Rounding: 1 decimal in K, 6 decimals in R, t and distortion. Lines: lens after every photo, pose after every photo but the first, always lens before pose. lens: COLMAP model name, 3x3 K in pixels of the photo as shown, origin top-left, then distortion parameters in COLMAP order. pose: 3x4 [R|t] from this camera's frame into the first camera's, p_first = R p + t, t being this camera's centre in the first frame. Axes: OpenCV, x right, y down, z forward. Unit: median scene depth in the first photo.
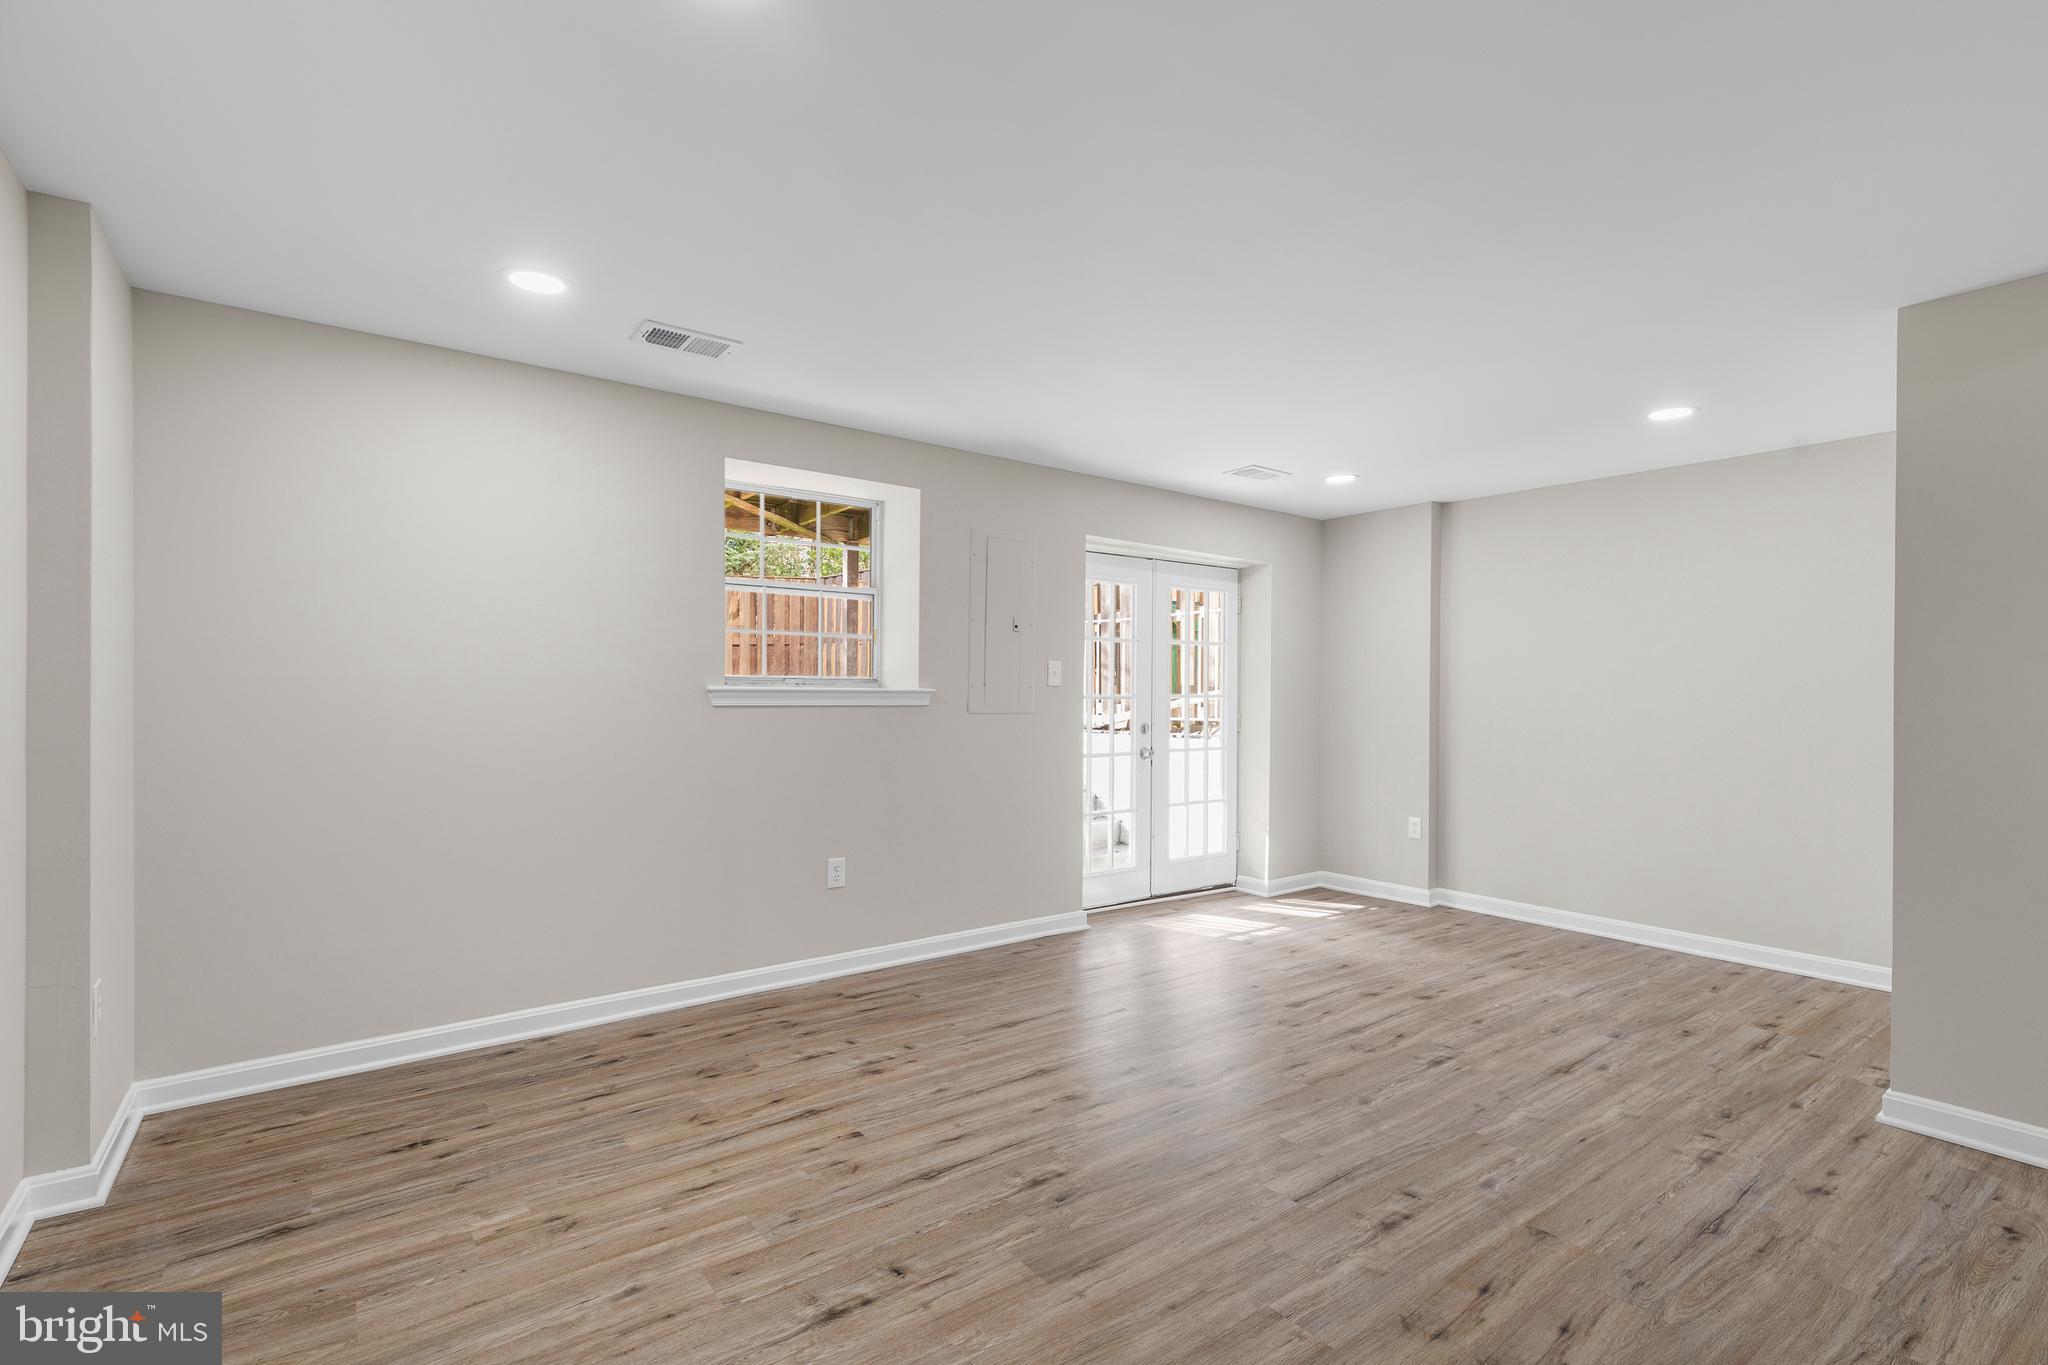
lens RADIAL K [[938.8, 0, 998.2], [0, 938.8, 672.2], [0, 0, 1]] dist [0.004508, 0.000241]
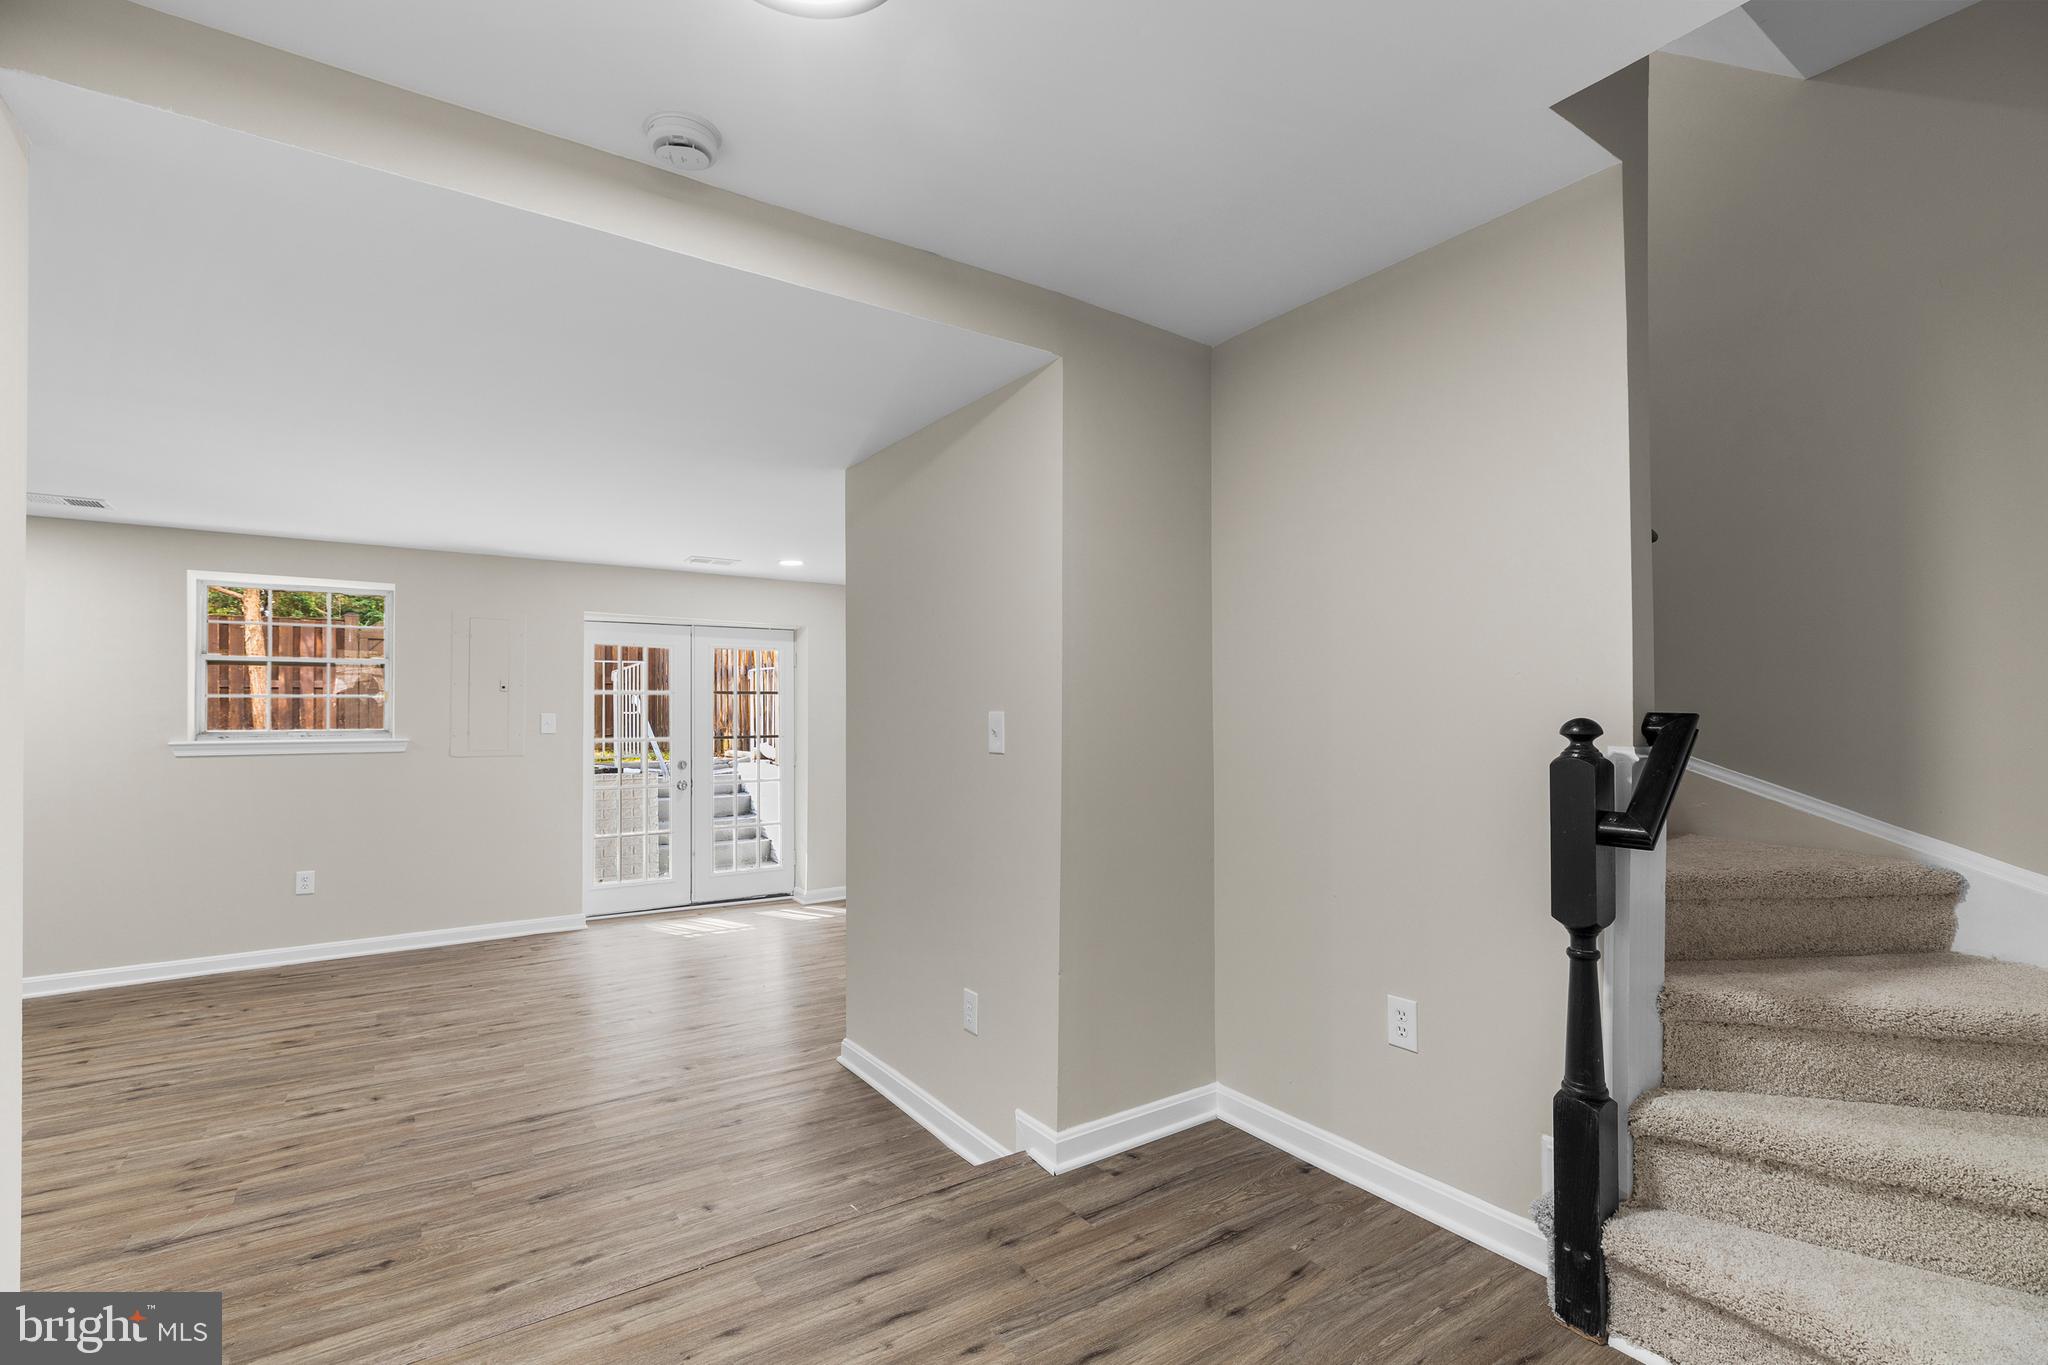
lens RADIAL K [[917.6, 0, 1024.0], [0, 917.6, 682.5], [0, 0, 1]] dist [0.001015, 0.000412]
pose [[0.999113, -0.008531, -0.041248, 1.141051], [0.008182, 0.999929, -0.008615, -0.057812], [0.041319, 0.008270, 0.999112, -0.302119]]
